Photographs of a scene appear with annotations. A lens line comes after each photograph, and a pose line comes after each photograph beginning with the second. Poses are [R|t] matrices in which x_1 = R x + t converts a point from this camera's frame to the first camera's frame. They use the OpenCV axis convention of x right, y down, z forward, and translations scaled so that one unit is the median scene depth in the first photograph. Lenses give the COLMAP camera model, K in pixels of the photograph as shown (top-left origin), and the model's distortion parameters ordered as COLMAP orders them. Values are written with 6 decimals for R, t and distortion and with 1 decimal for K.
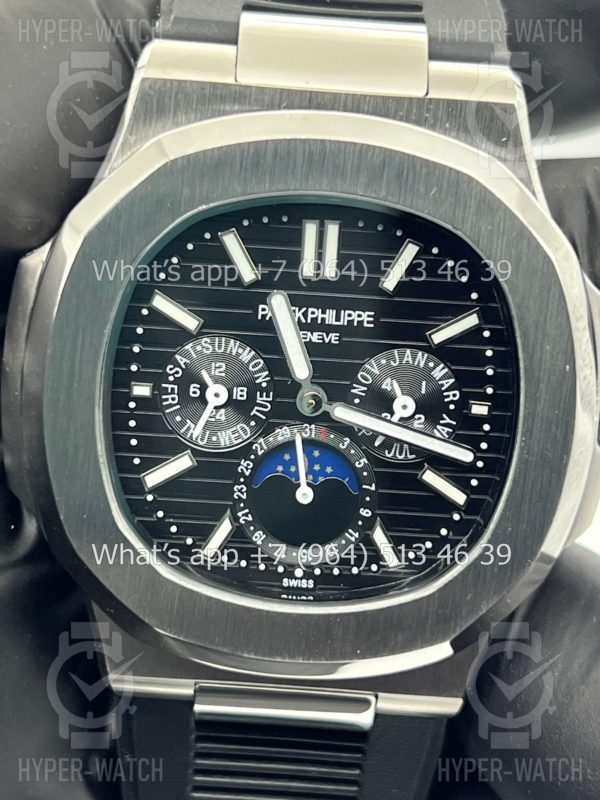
lens RADIAL K [[1490.2, 0, 300.0], [0, 1490.2, 400.0], [0, 0, 1]] dist [0.046029, 0.006055]
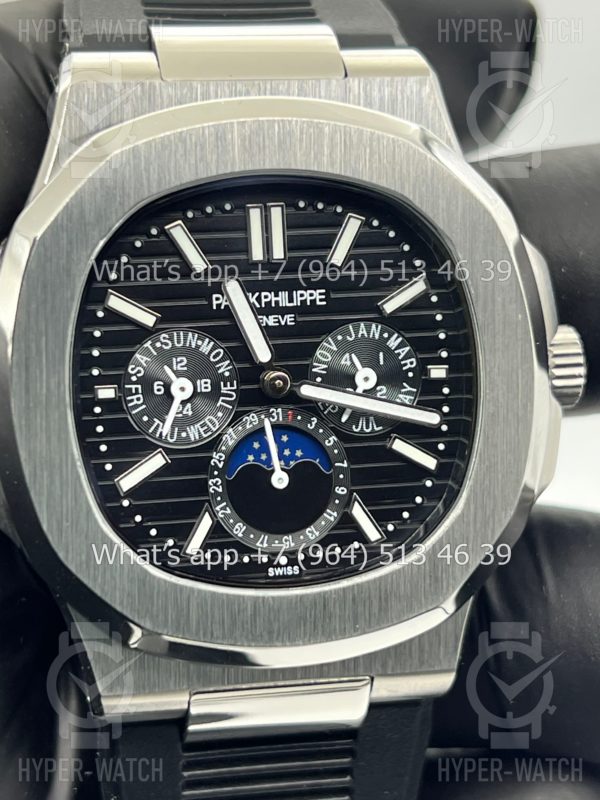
lens RADIAL K [[1490.2, 0, 300.0], [0, 1490.2, 400.0], [0, 0, 1]] dist [0.046029, 0.006055]
pose [[0.980950, -0.124634, 0.149011, -0.126749], [0.139126, 0.986074, -0.091111, 0.104608], [-0.135580, 0.110106, 0.984629, 0.010443]]
